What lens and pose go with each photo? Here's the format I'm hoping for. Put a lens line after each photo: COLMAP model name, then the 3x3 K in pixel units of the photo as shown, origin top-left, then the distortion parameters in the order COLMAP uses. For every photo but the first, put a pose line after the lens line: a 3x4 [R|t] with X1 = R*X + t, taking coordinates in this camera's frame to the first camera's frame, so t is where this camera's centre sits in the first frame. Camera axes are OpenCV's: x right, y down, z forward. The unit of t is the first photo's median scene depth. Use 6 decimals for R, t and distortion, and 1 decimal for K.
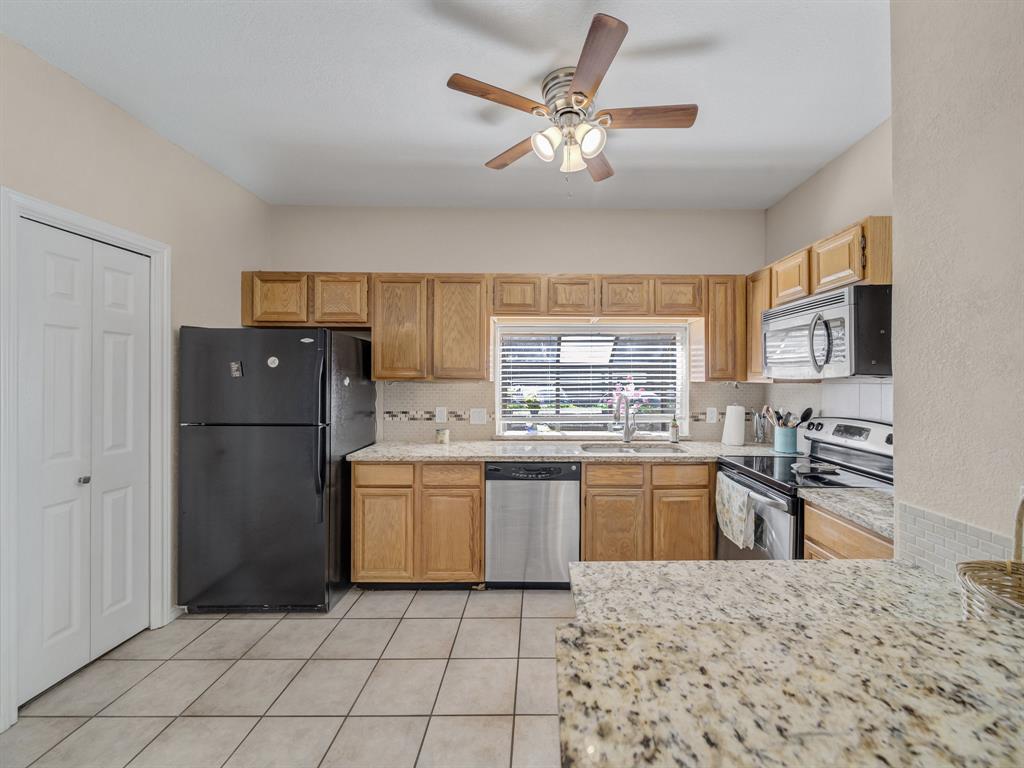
lens RADIAL K [[412.4, 0, 543.7], [0, 412.4, 382.0], [0, 0, 1]] dist [0.003732, -0.002572]
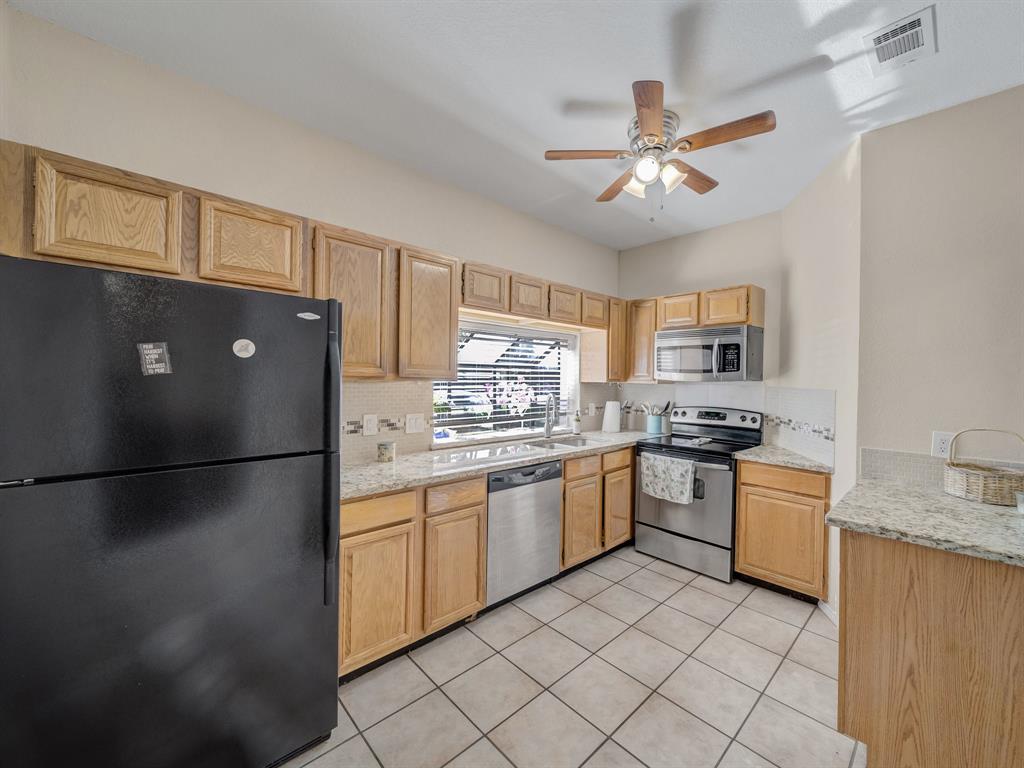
lens RADIAL K [[412.4, 0, 543.7], [0, 412.4, 382.0], [0, 0, 1]] dist [0.003732, -0.002572]
pose [[0.714919, 0.001794, 0.699205, -0.613609], [-0.007563, 0.999958, 0.005168, -0.006714], [-0.699166, -0.008983, 0.714903, 0.255205]]
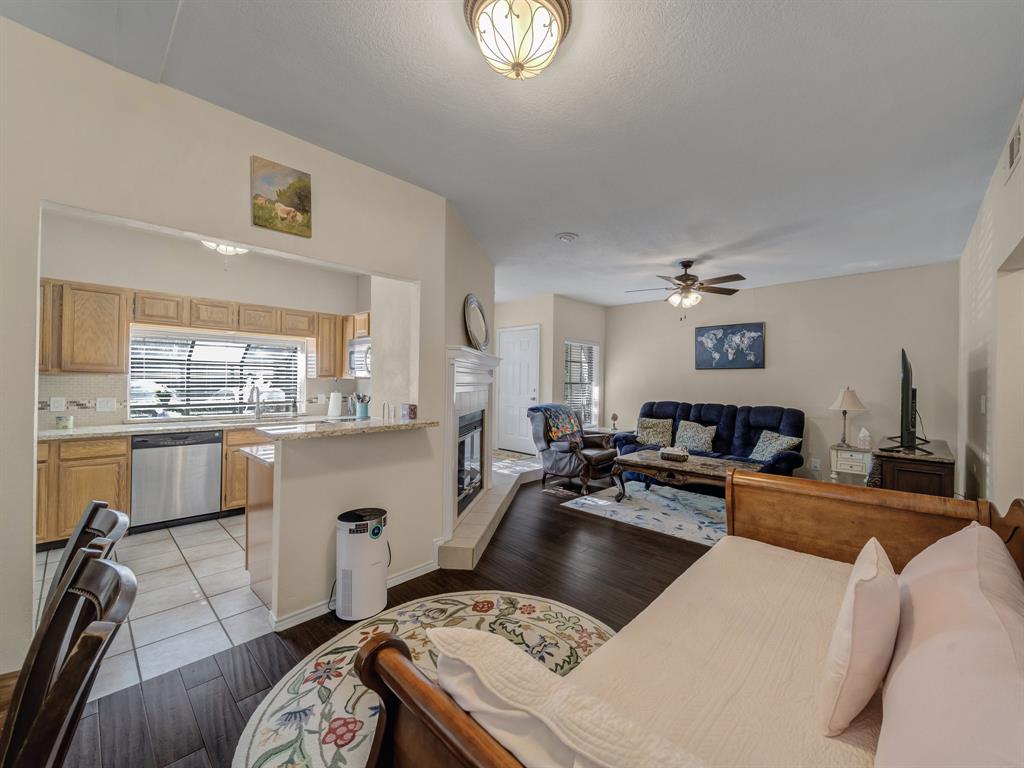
lens RADIAL K [[412.4, 0, 543.7], [0, 412.4, 382.0], [0, 0, 1]] dist [0.003732, -0.002572]
pose [[0.673481, 0.007454, 0.739167, -0.210300], [-0.010633, 0.999943, -0.000396, 0.007356], [-0.739128, -0.007593, 0.673522, -0.774412]]
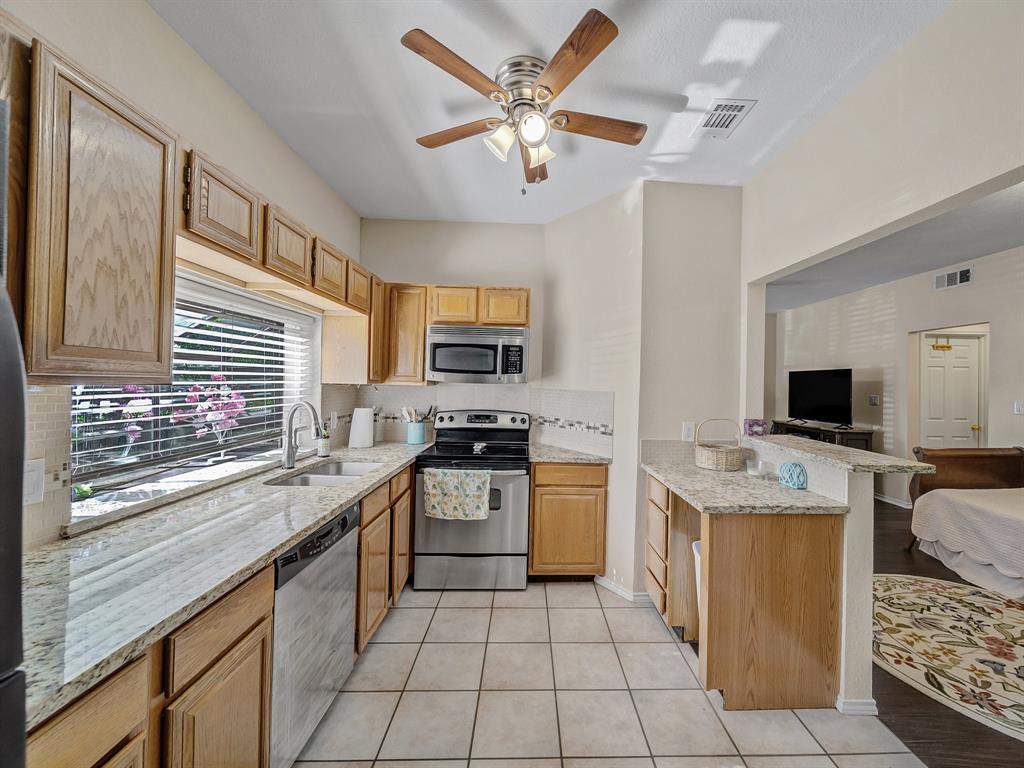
lens RADIAL K [[412.4, 0, 543.7], [0, 412.4, 382.0], [0, 0, 1]] dist [0.003732, -0.002572]
pose [[-0.029589, -0.000147, 0.999562, -0.575410], [-0.013567, 0.999908, -0.000255, -0.010790], [-0.999470, -0.013568, -0.029588, 0.634351]]
